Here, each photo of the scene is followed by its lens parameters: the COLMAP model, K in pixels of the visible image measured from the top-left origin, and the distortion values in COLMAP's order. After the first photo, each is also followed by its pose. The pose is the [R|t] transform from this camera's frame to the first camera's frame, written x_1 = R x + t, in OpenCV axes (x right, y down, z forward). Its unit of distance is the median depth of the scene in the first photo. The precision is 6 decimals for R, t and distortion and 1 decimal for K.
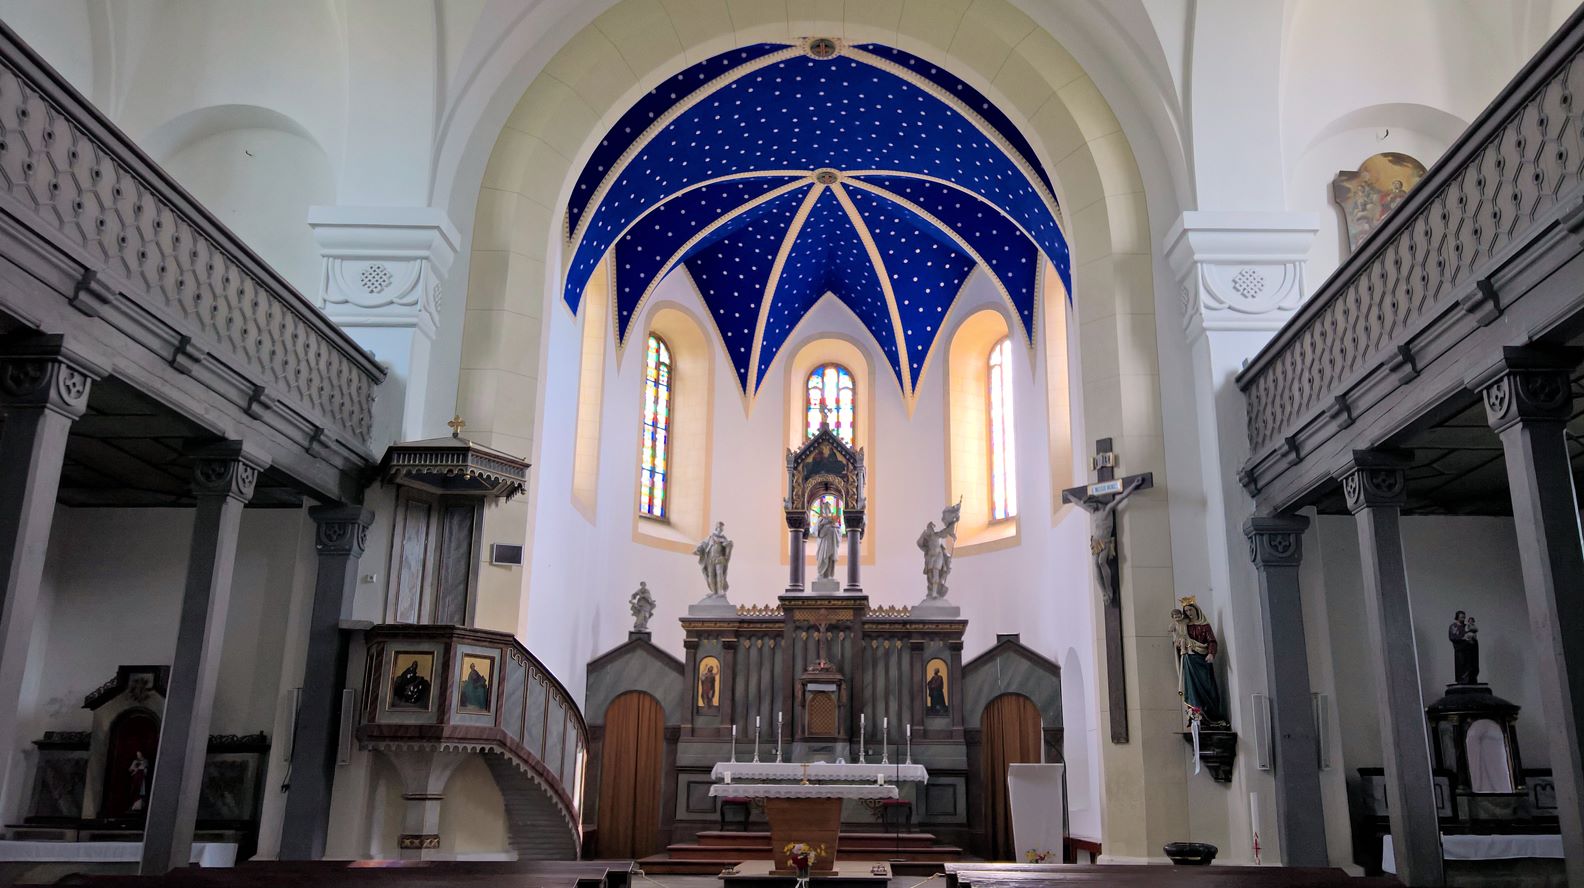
lens RADIAL K [[1175.1, 0, 833.3], [0, 1175.1, 473.4], [0, 0, 1]] dist [0.074010, -0.146013]
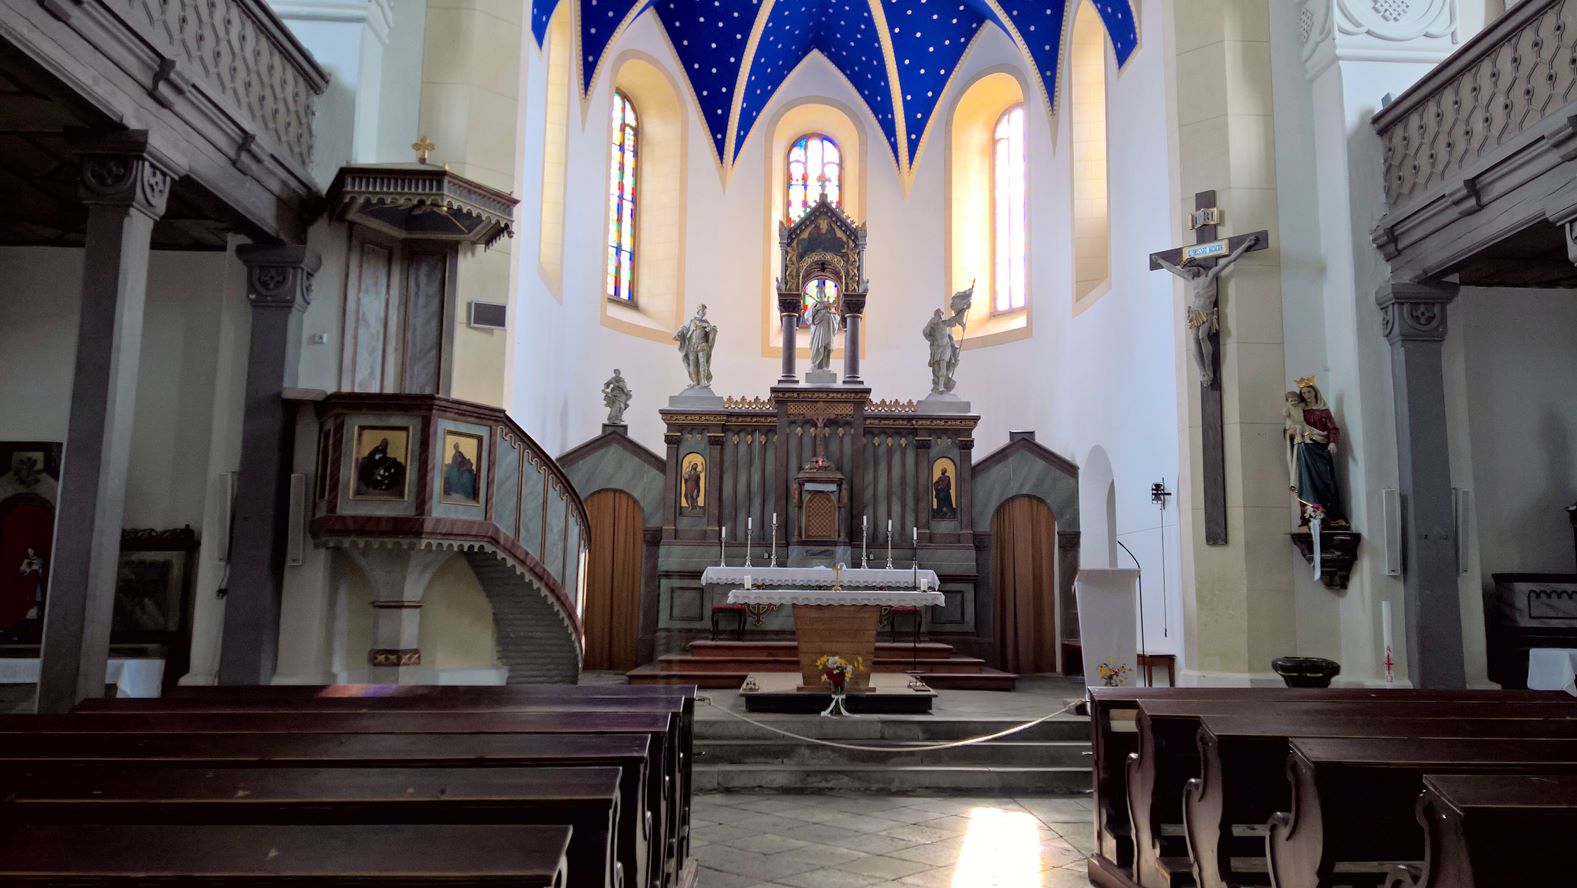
lens RADIAL K [[1168.0, 0, 833.5], [0, 1168.0, 437.4], [0, 0, 1]] dist [0.049569, -0.076398]
pose [[0.997515, 0.011630, 0.069491, -0.062322], [-0.020320, 0.991863, 0.125679, 0.030464], [-0.067464, -0.126779, 0.989634, 0.114456]]
